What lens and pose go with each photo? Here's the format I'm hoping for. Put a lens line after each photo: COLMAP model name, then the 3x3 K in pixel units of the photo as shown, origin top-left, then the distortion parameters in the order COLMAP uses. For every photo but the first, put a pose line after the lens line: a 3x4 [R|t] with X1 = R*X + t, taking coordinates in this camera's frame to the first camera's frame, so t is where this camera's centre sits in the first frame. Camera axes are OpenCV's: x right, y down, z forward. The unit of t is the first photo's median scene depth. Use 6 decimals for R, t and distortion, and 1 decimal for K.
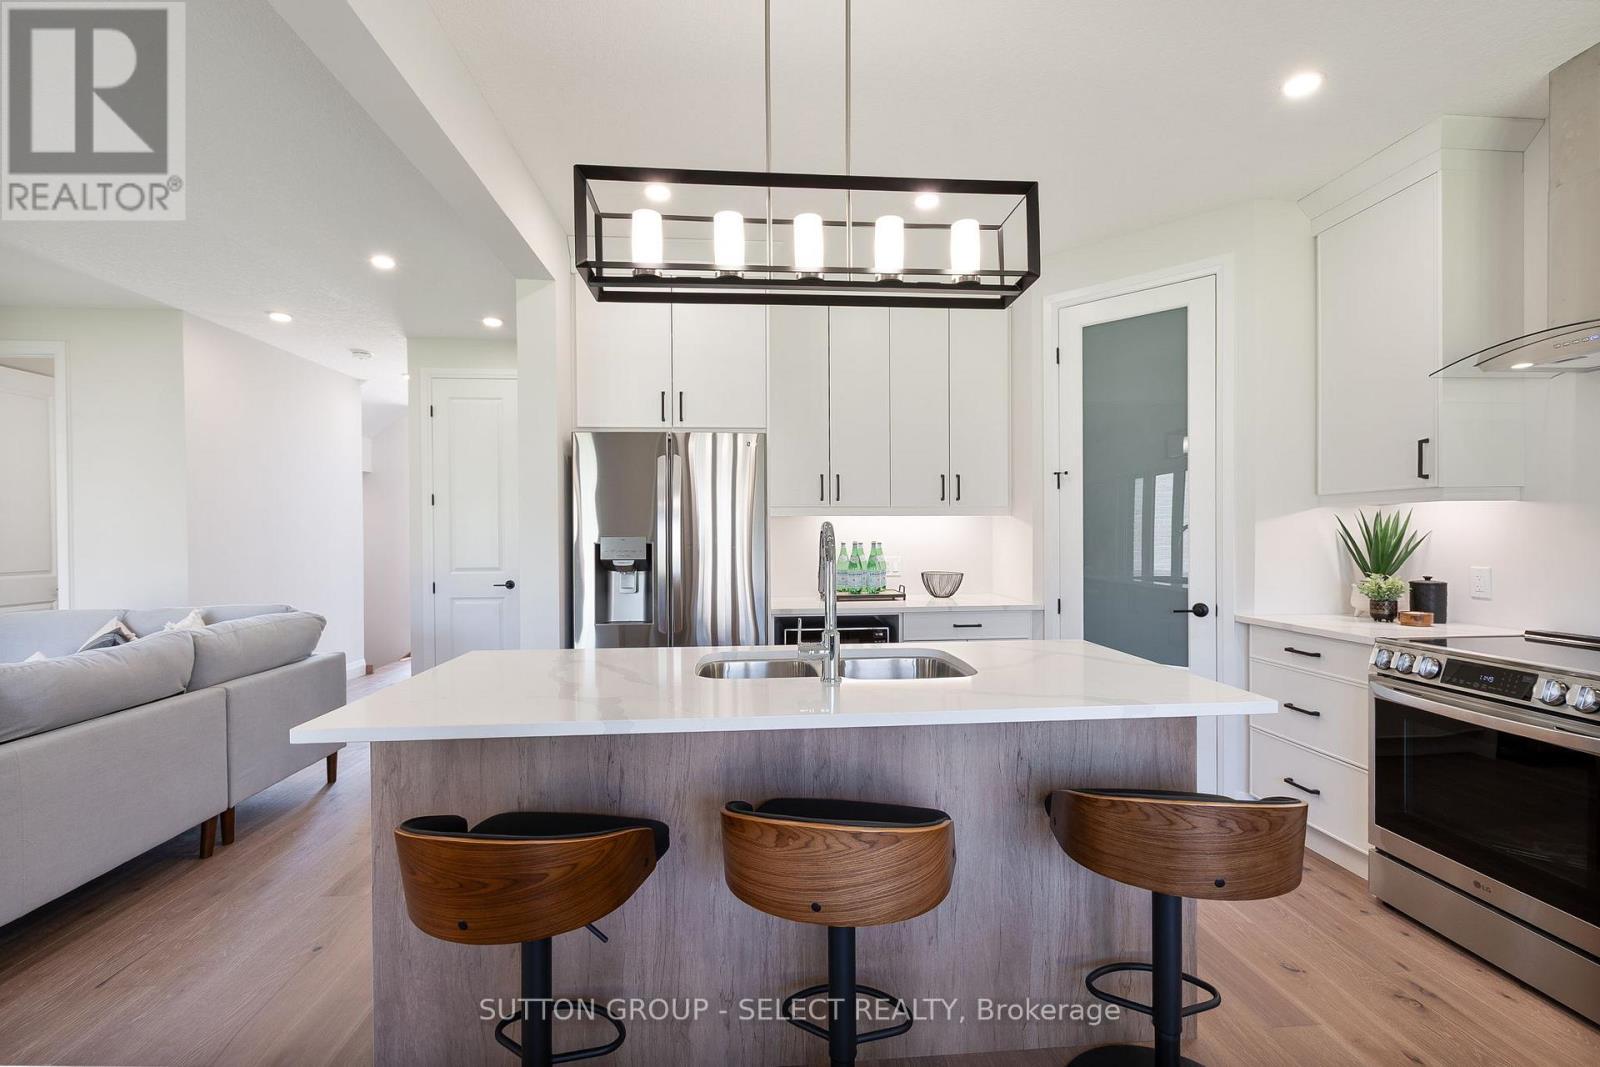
lens RADIAL K [[701.3, 0, 805.5], [0, 701.3, 535.3], [0, 0, 1]] dist [0.001865, 0.000020]
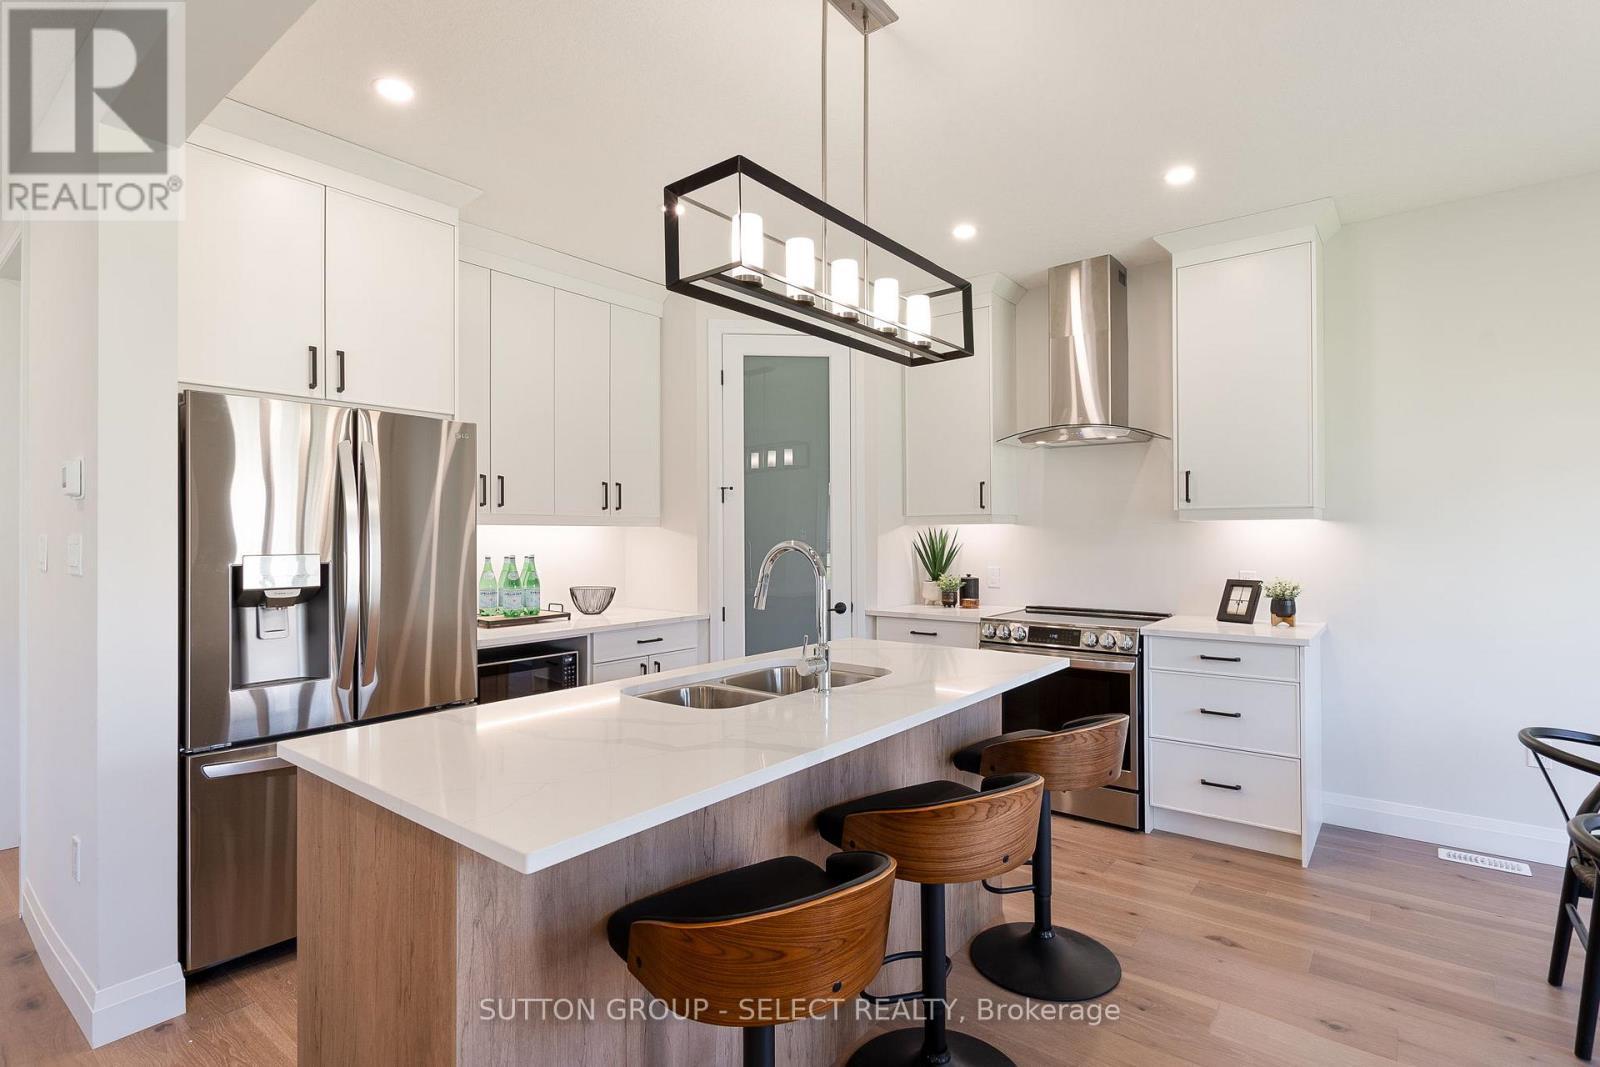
lens RADIAL K [[775.3, 0, 800.0], [0, 775.3, 533.5], [0, 0, 1]] dist [-0.003424, 0.000028]
pose [[0.685217, 0.005643, 0.728317, -0.471857], [0.001758, 0.999954, -0.009402, -0.010643], [-0.728337, 0.007723, 0.685175, 0.127759]]
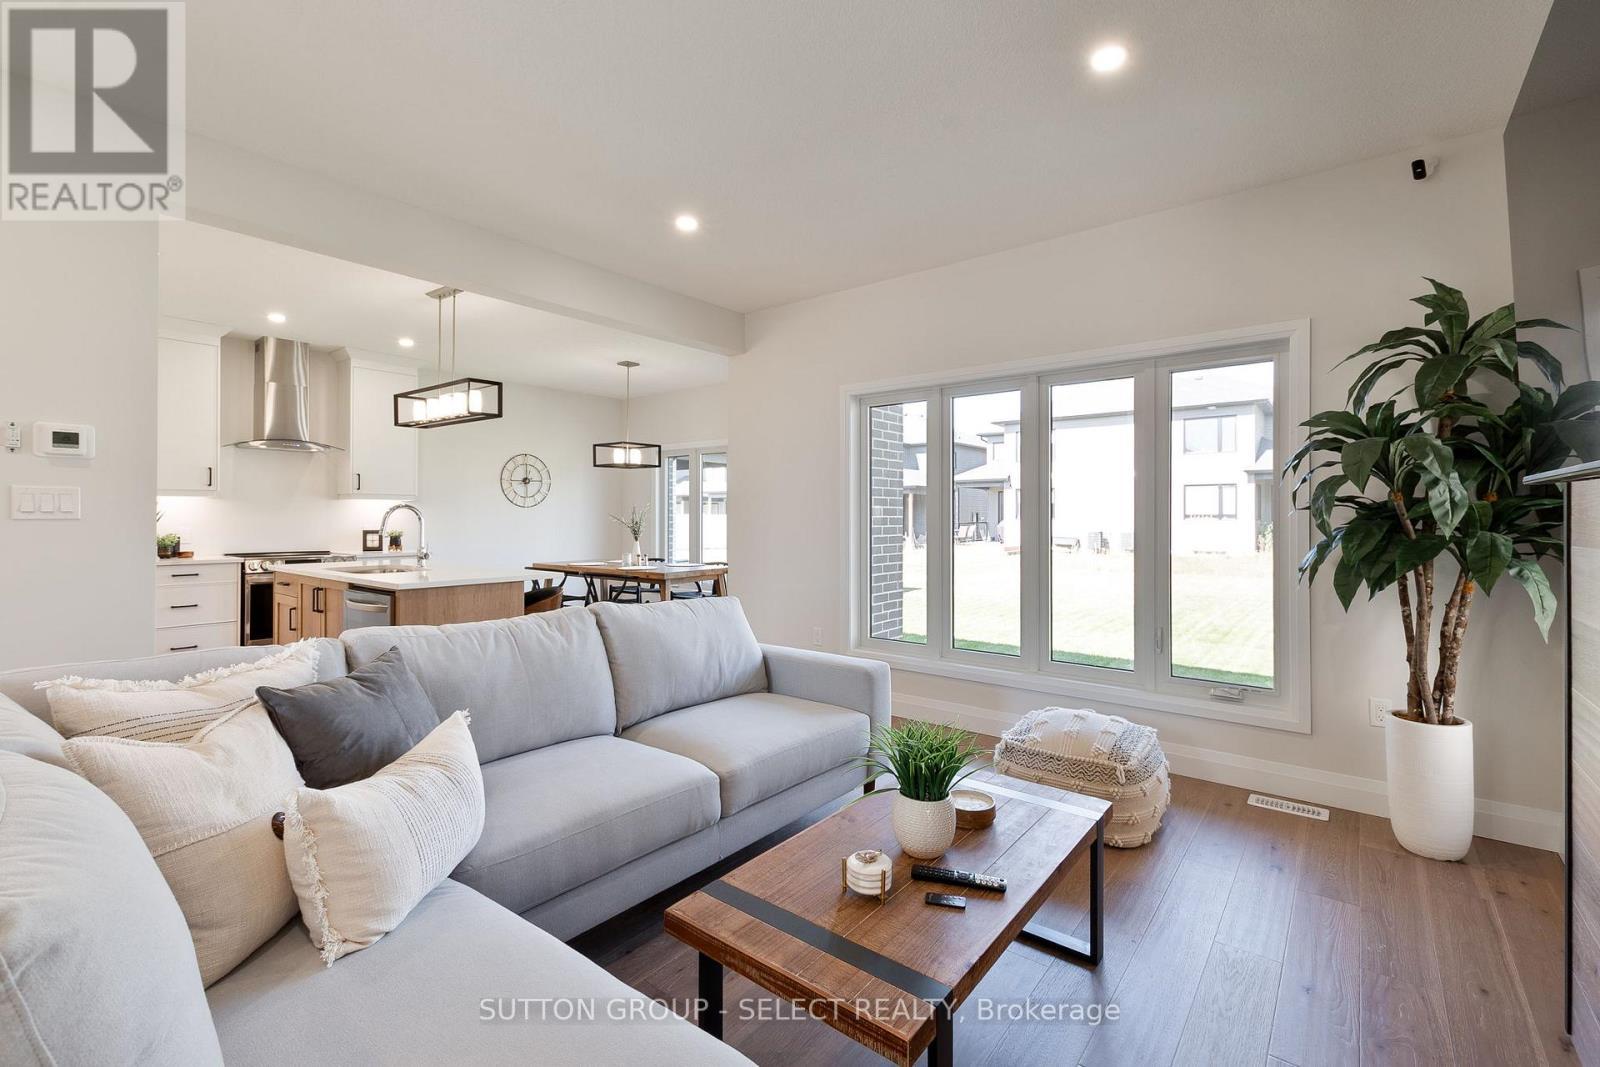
lens RADIAL K [[696.1, 0, 806.2], [0, 696.1, 512.3], [0, 0, 1]] dist [0.003072, 0.000168]
pose [[-0.738145, 0.011106, 0.674551, -1.508438], [0.006694, 0.999936, -0.009138, 0.023610], [-0.674609, -0.002230, -0.738172, 1.086078]]
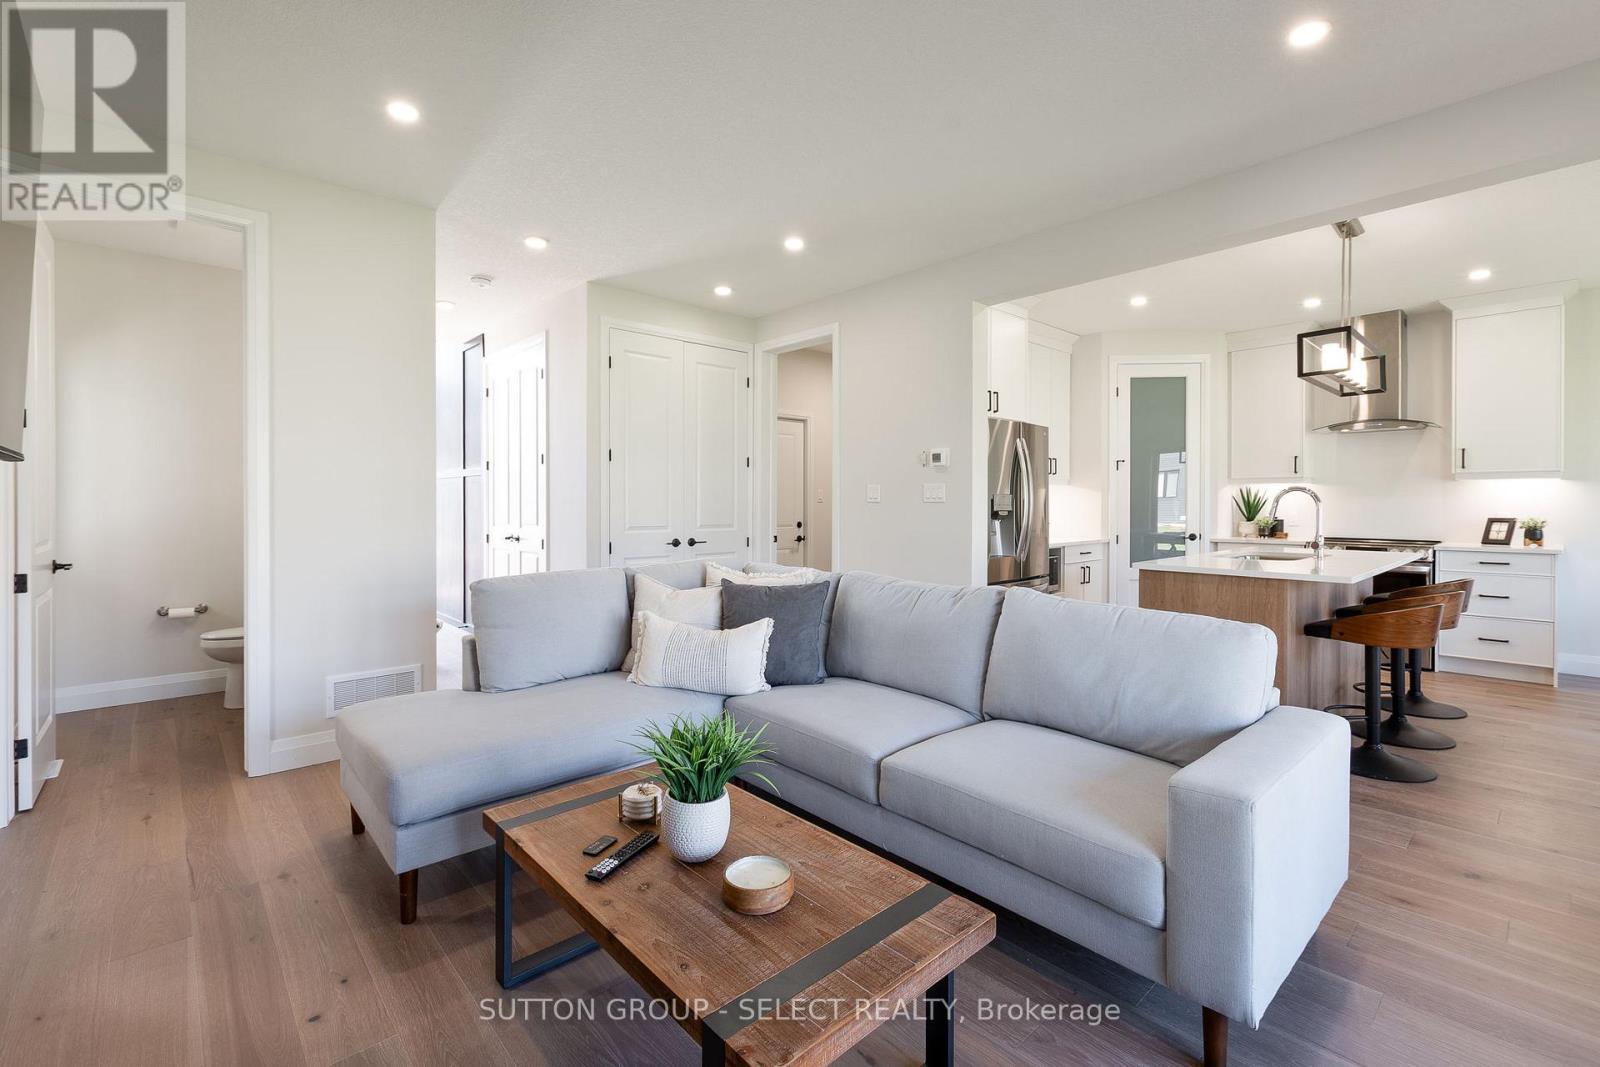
lens RADIAL K [[696.1, 0, 806.2], [0, 696.1, 512.3], [0, 0, 1]] dist [0.003072, 0.000168]
pose [[0.789361, -0.000815, 0.613929, -1.452195], [-0.004147, 0.999969, 0.006659, 0.031066], [-0.613916, -0.007802, 0.789333, 0.147201]]
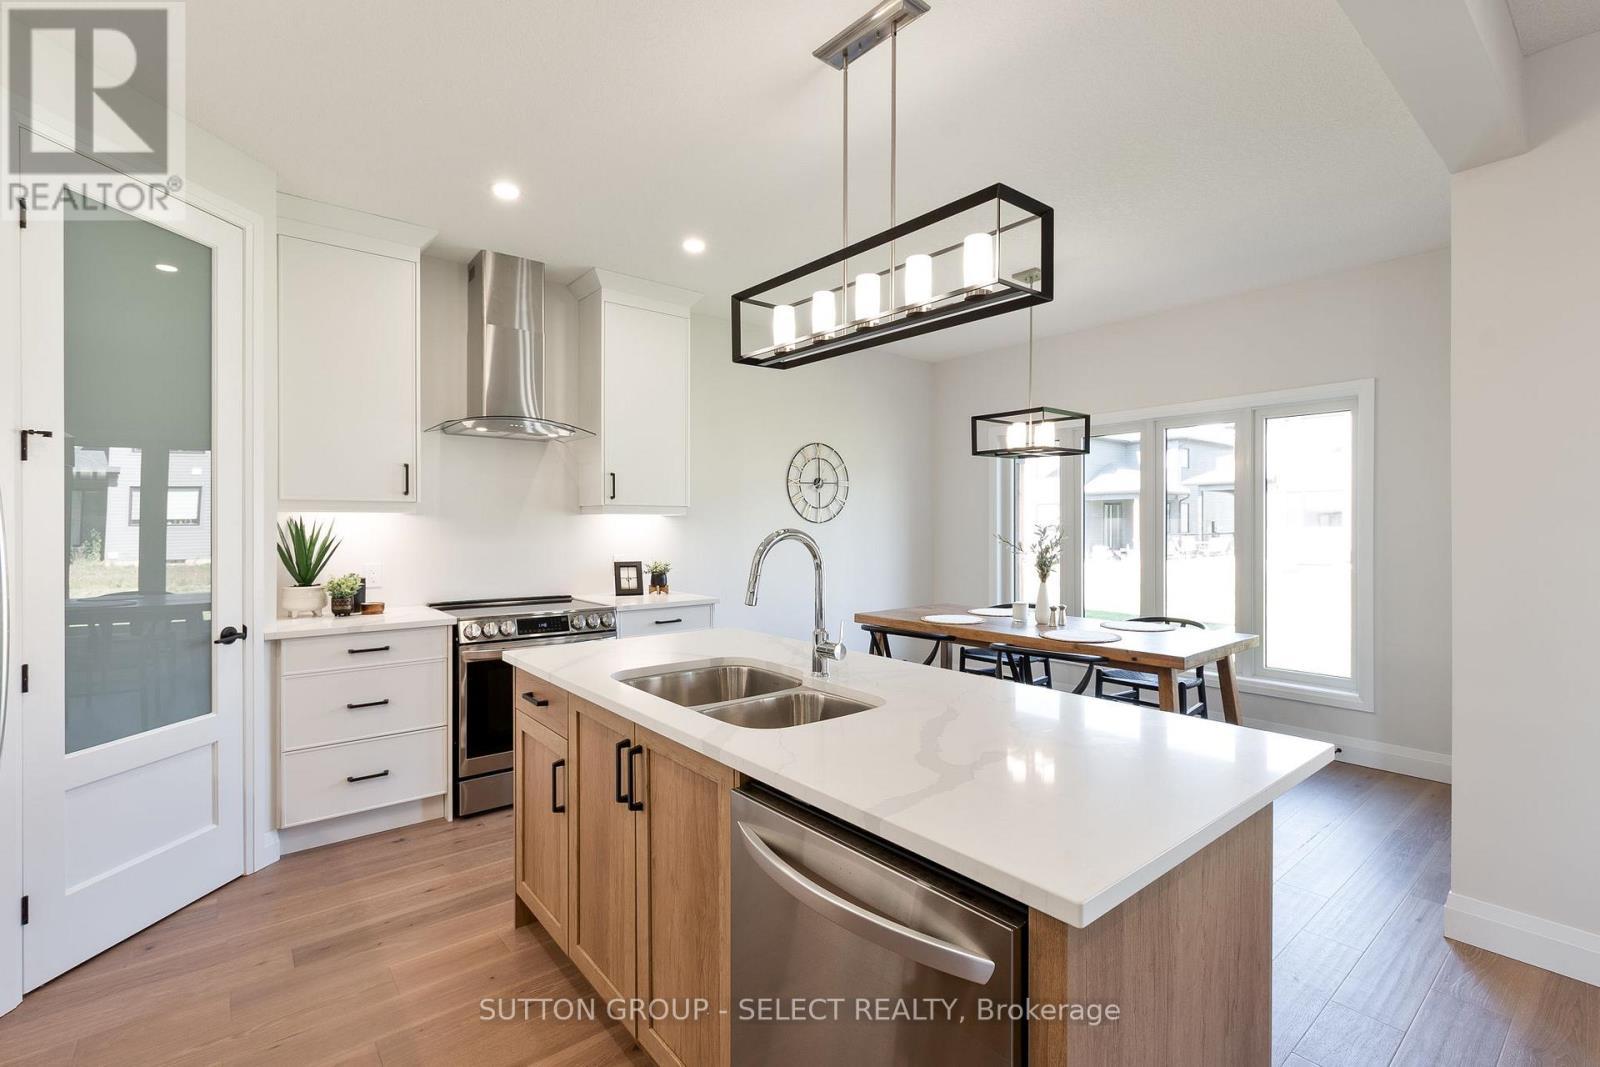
lens RADIAL K [[735.8, 0, 809.3], [0, 735.8, 521.9], [0, 0, 1]] dist [0.000076, 0.000225]
pose [[-0.575114, 0.012235, 0.817982, -0.513316], [0.008641, 0.999923, -0.008880, -0.011000], [-0.818028, 0.001961, -0.575175, 0.949267]]
